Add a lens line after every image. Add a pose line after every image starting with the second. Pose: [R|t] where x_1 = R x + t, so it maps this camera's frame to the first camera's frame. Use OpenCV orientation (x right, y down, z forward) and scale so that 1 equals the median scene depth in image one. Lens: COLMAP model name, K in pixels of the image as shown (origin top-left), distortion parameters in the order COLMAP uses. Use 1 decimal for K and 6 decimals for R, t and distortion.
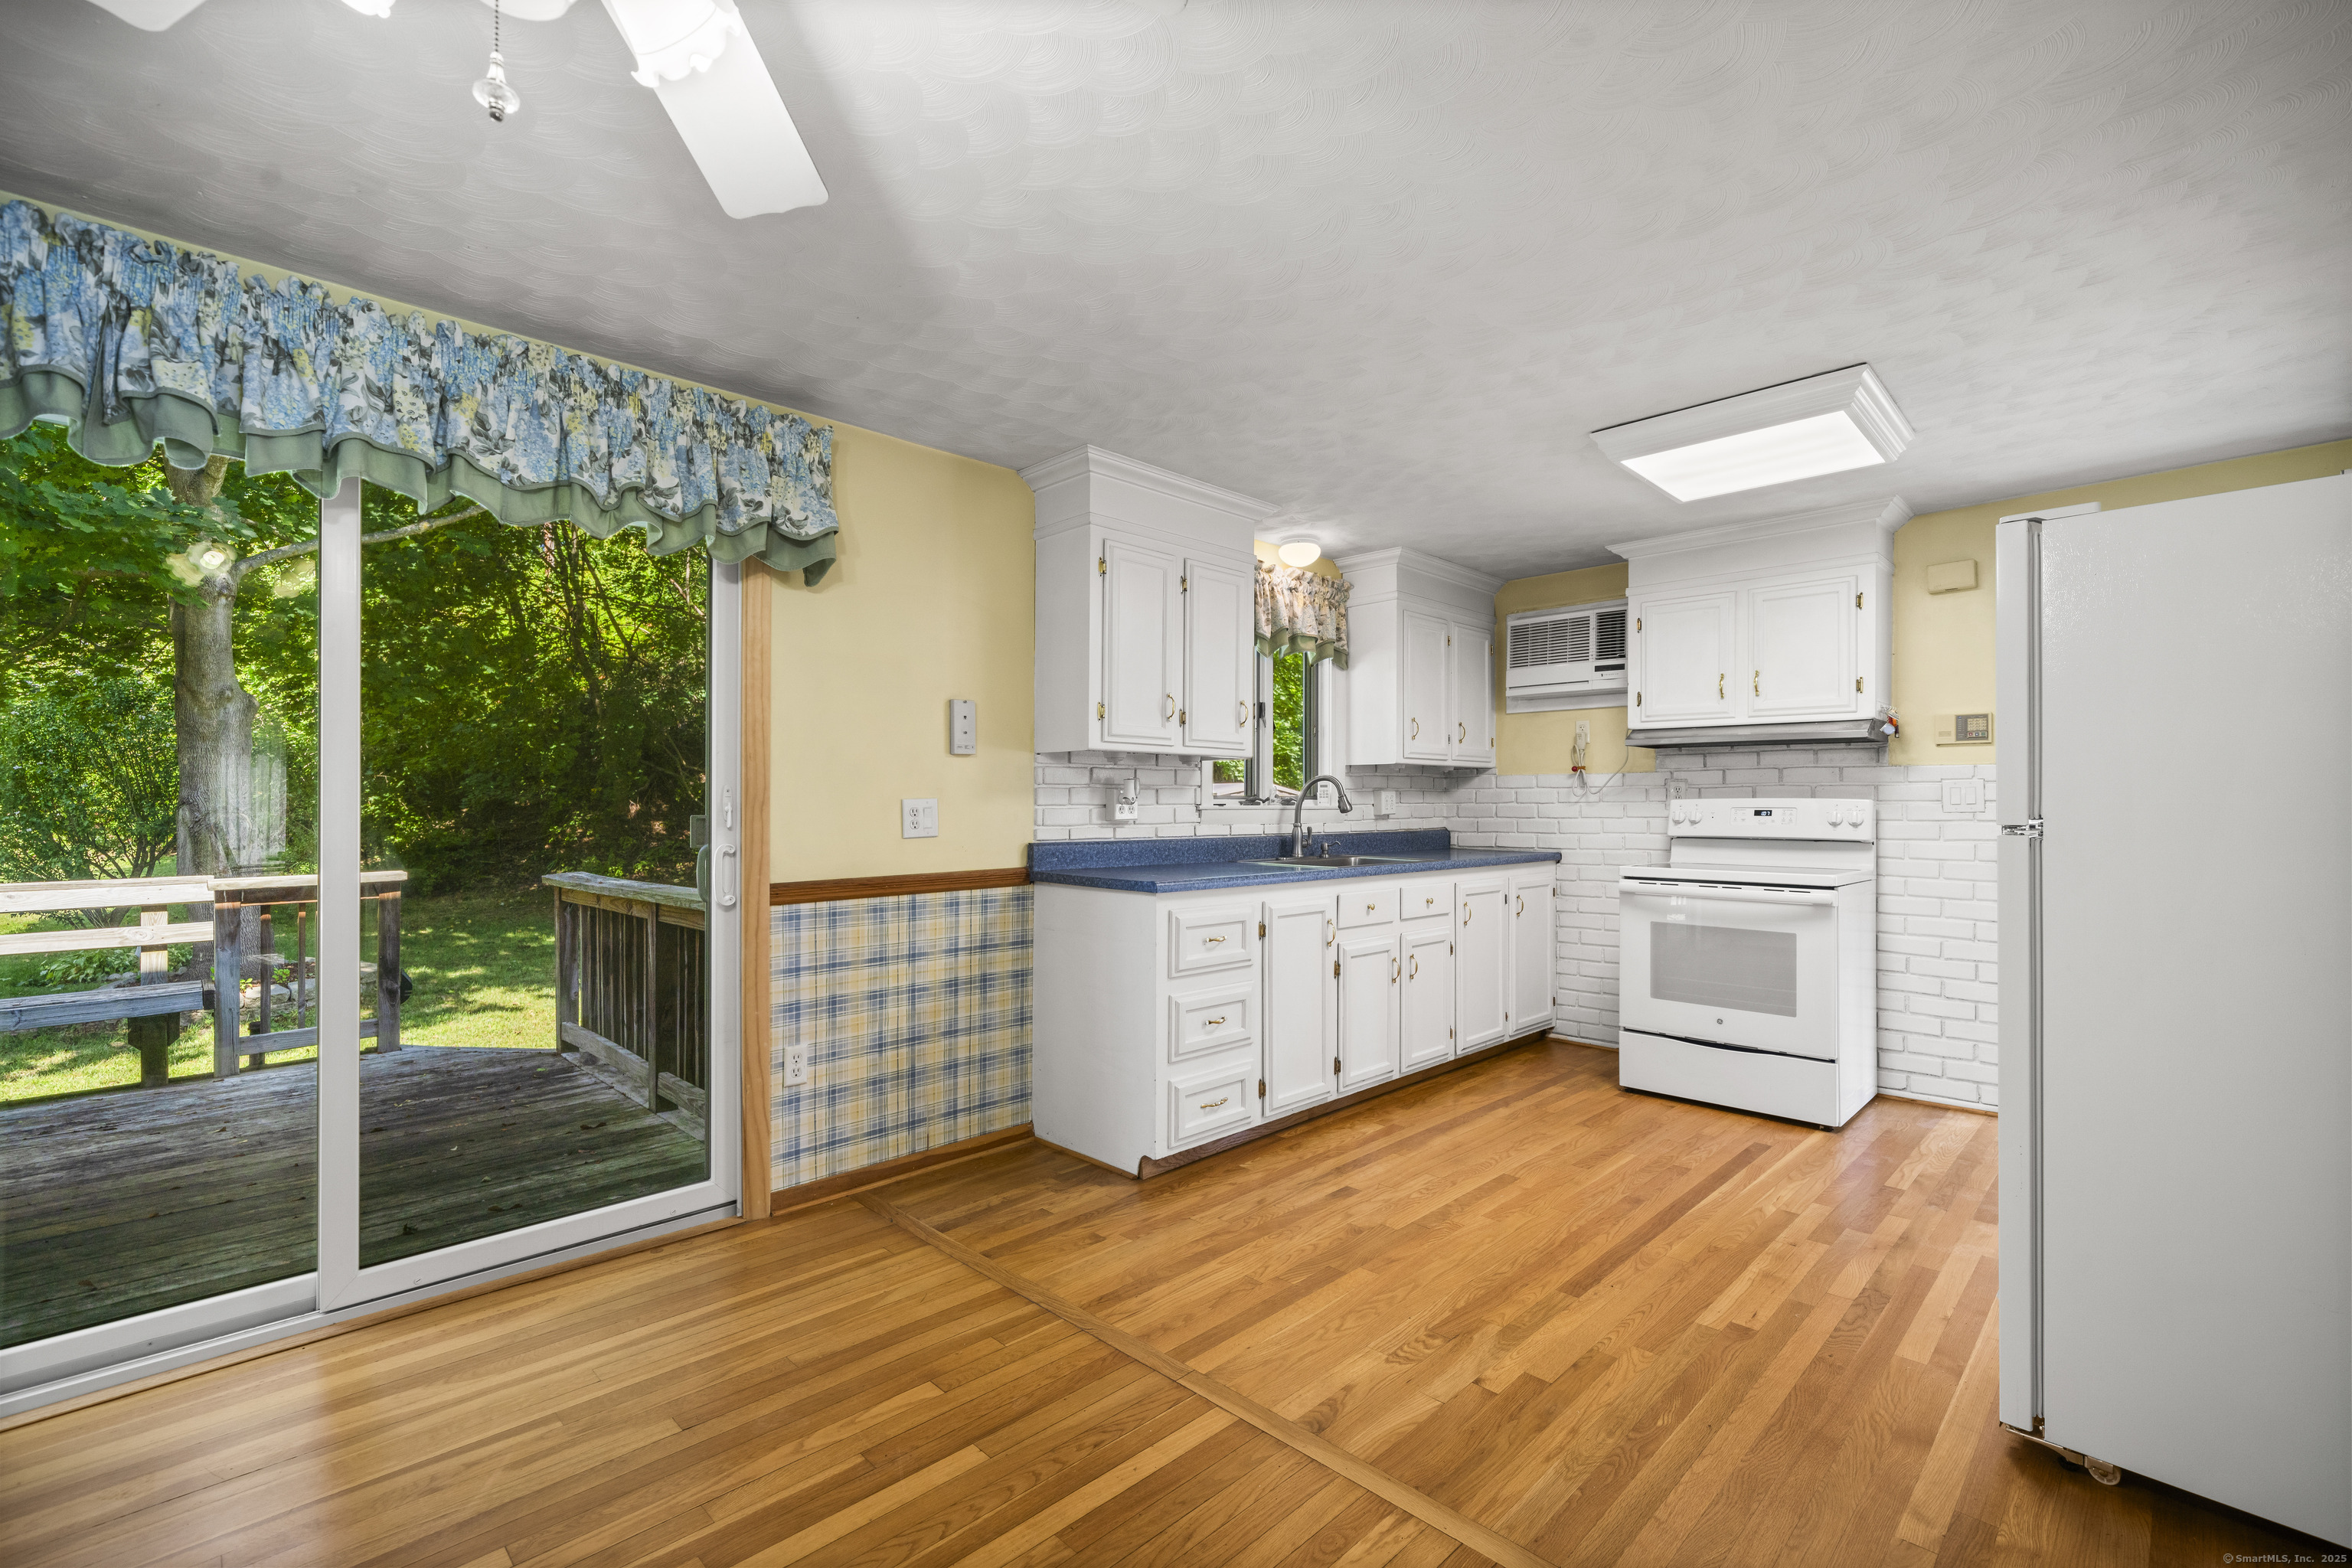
lens RADIAL K [[1021.2, 0, 1165.2], [0, 1021.2, 795.0], [0, 0, 1]] dist [0.000053, 0.000415]
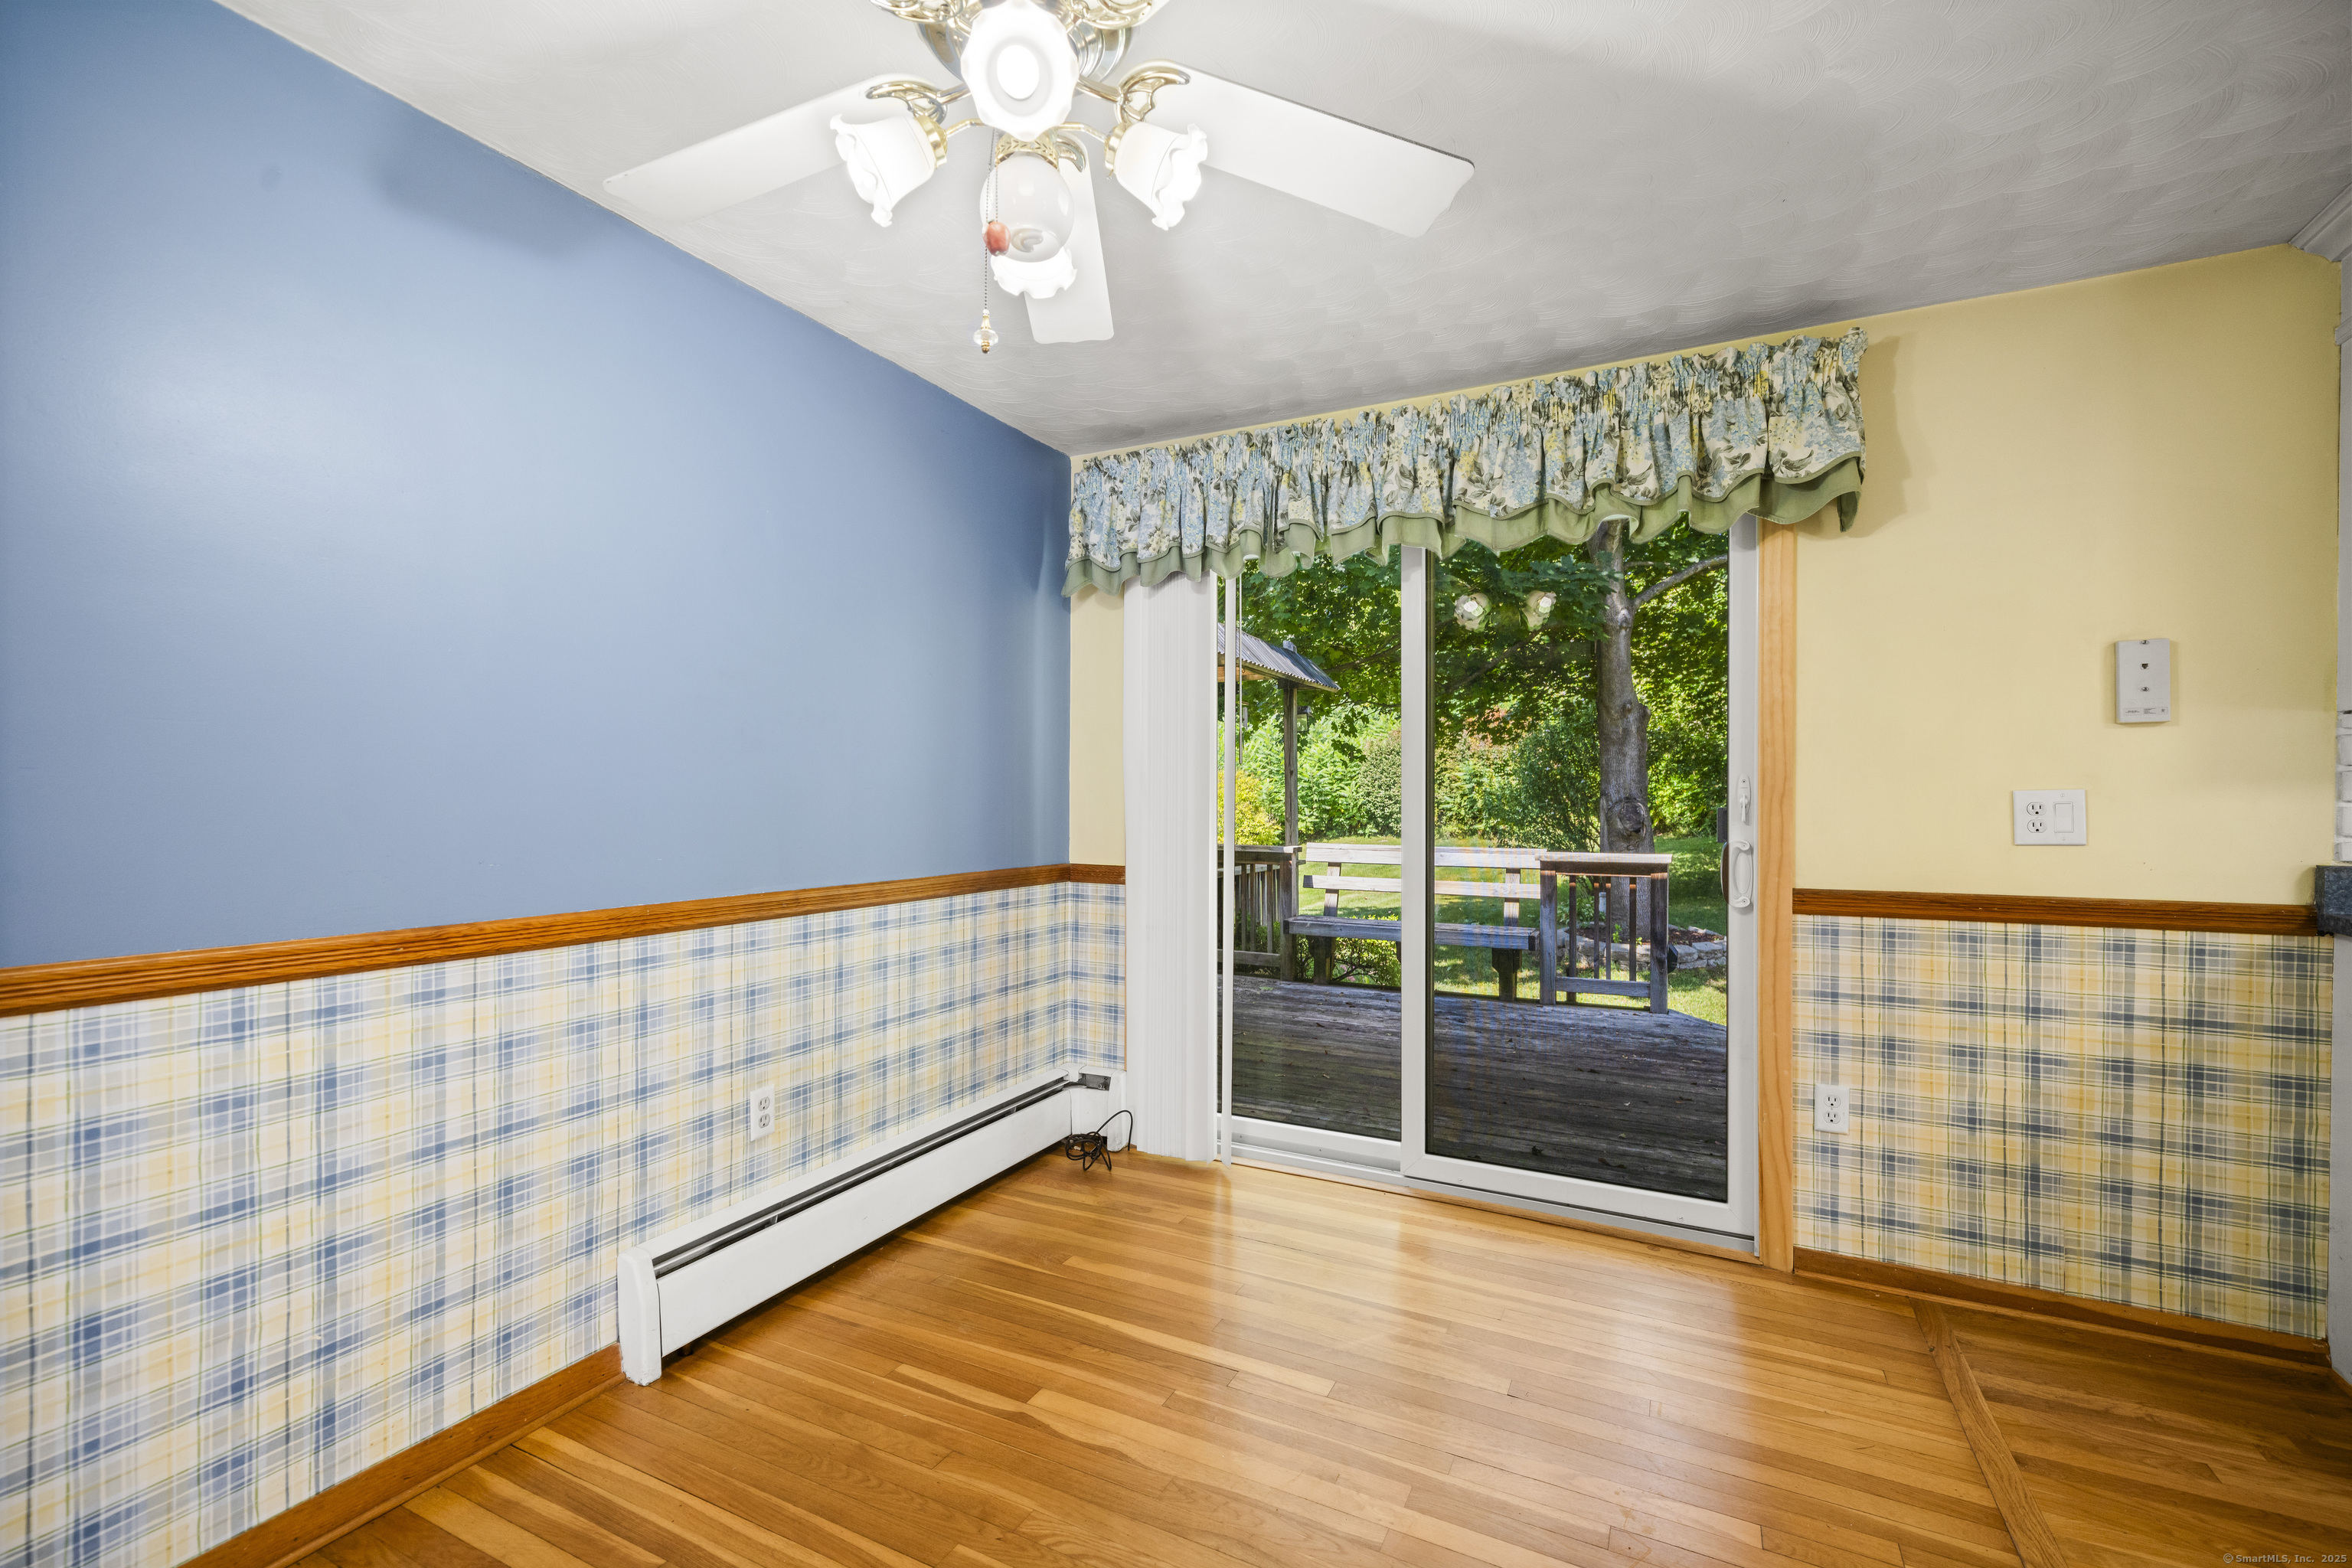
lens RADIAL K [[1021.2, 0, 1165.2], [0, 1021.2, 795.0], [0, 0, 1]] dist [0.000053, 0.000415]
pose [[0.310127, 0.003932, -0.950687, 0.265899], [0.002998, 0.999982, 0.005113, 0.001808], [0.950690, -0.004436, 0.310110, 0.225485]]
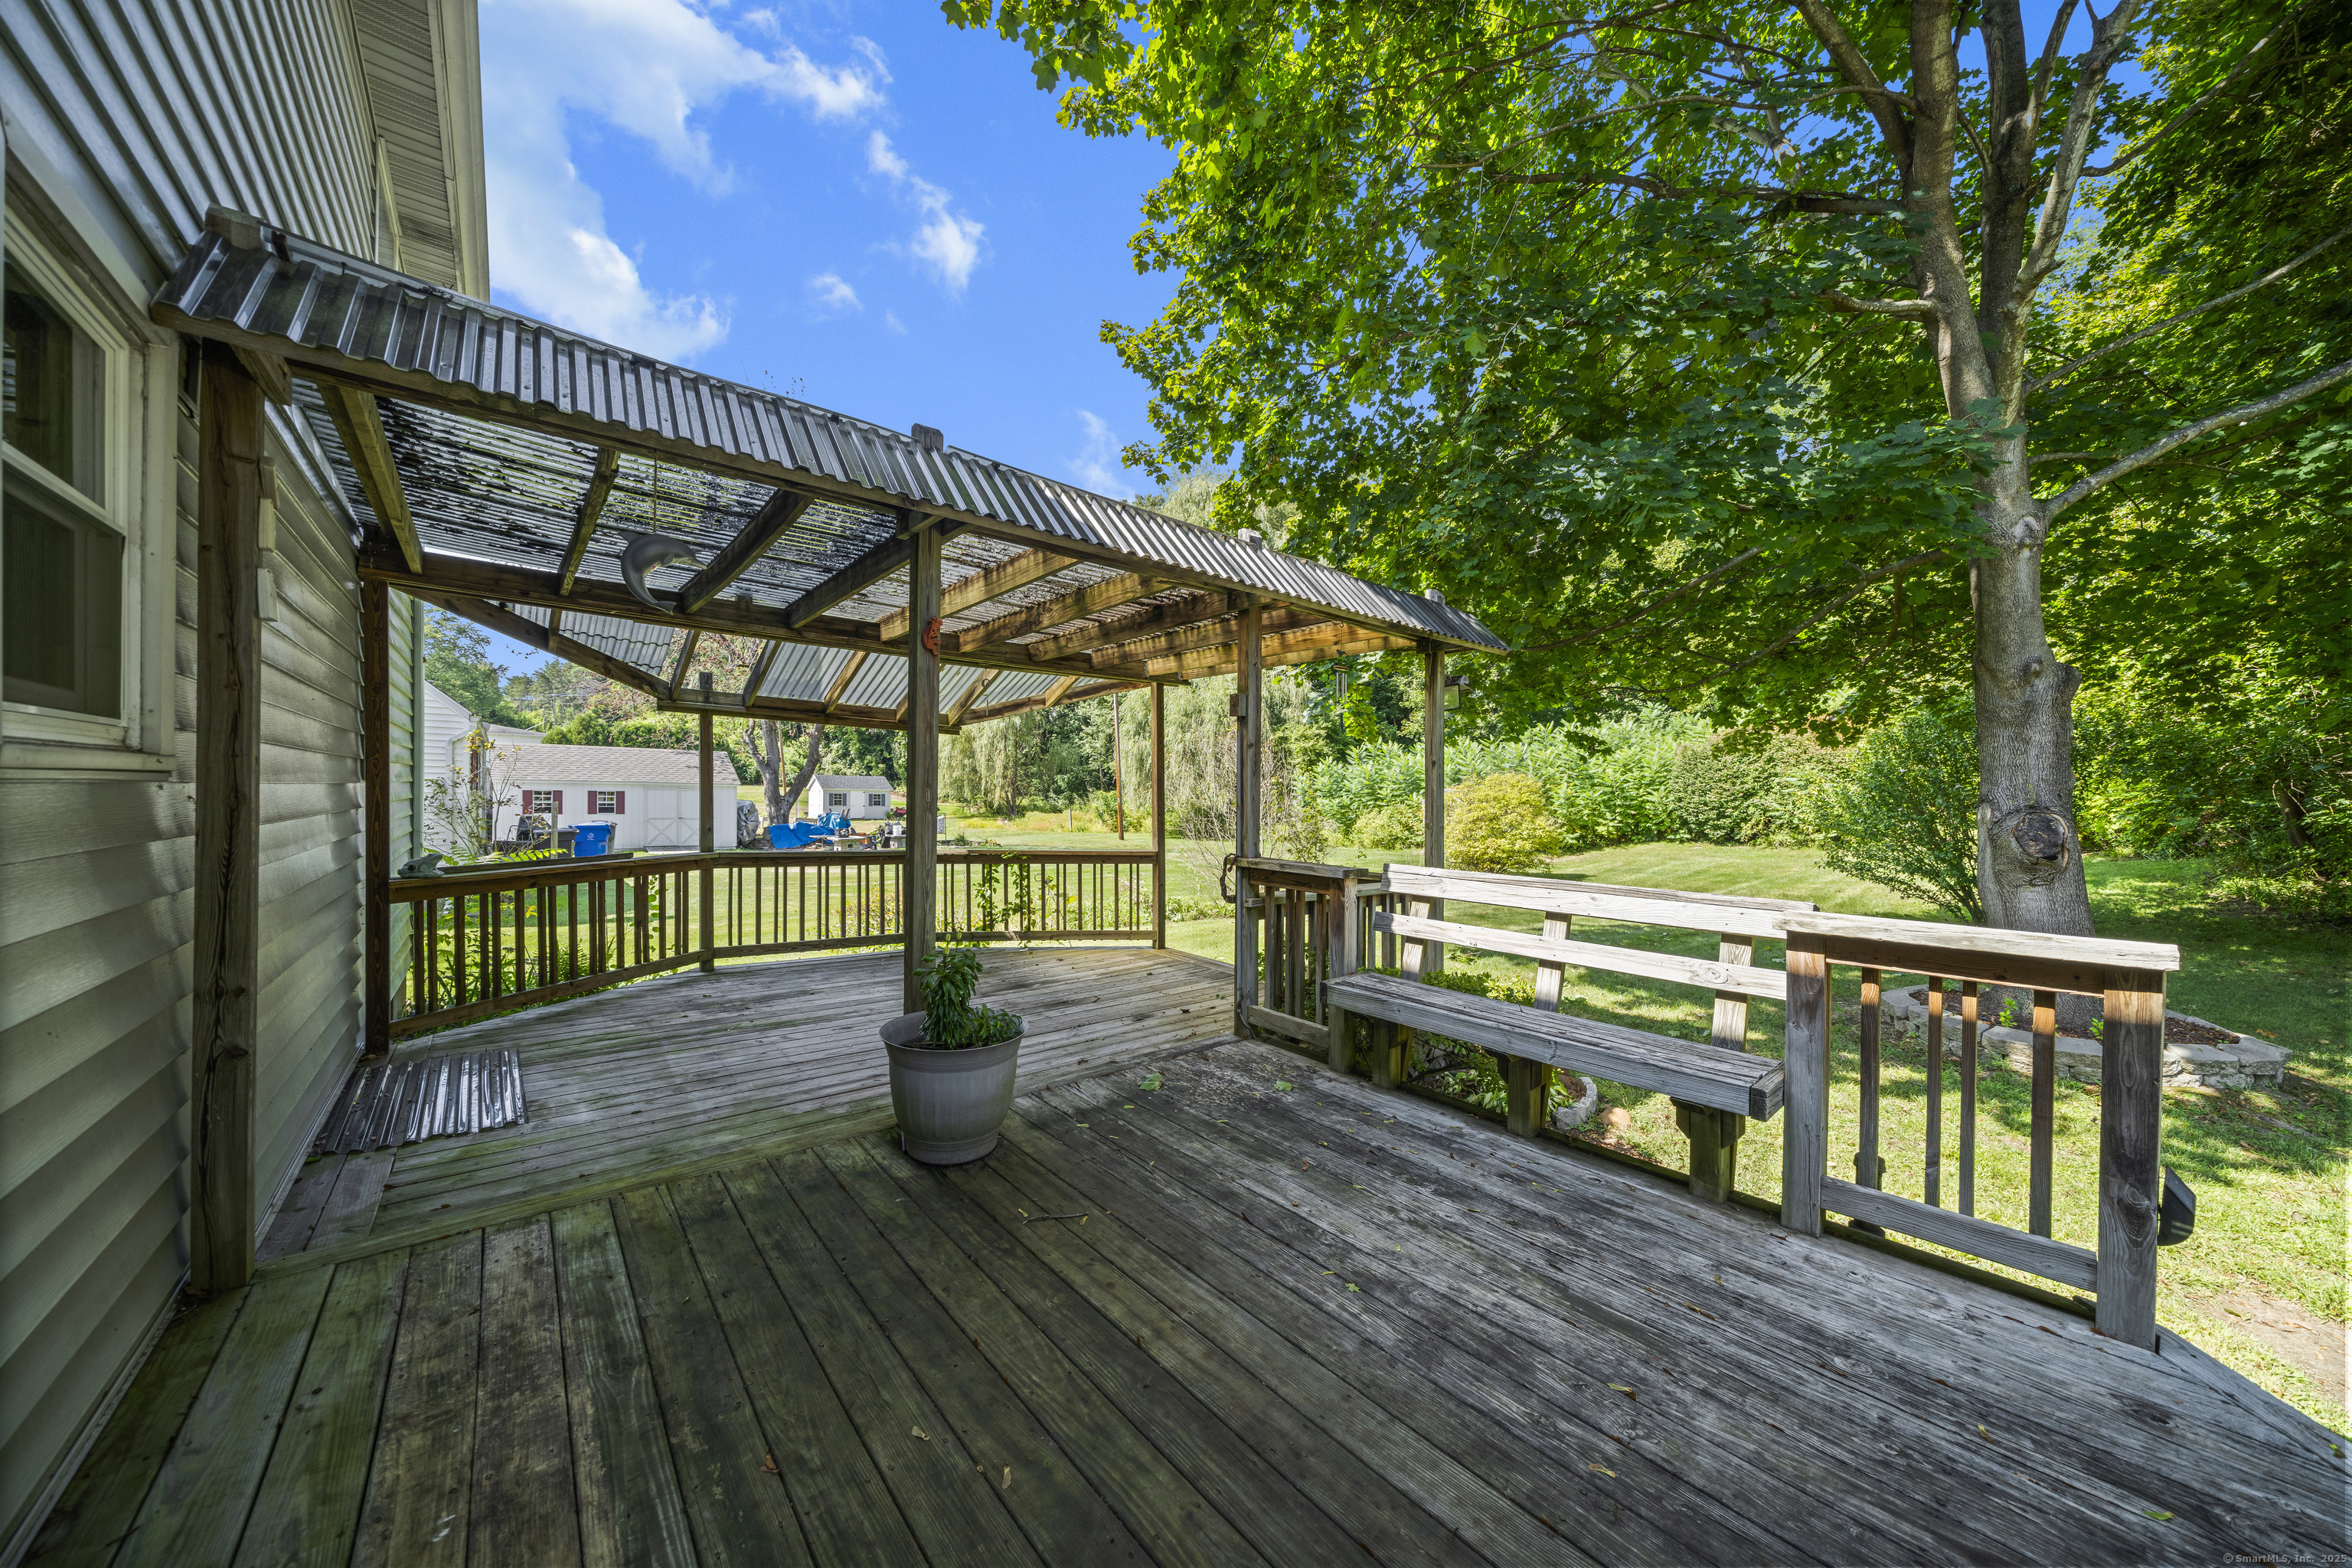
lens RADIAL K [[799.7, 0, 1172.3], [0, 799.7, 790.7], [0, 0, 1]] dist [-0.001605, -0.000165]
pose [[-0.083341, -0.001252, -0.996520, -0.659770], [-0.010064, 0.999949, -0.000415, 0.018726], [0.996470, 0.009994, -0.083350, 1.075982]]
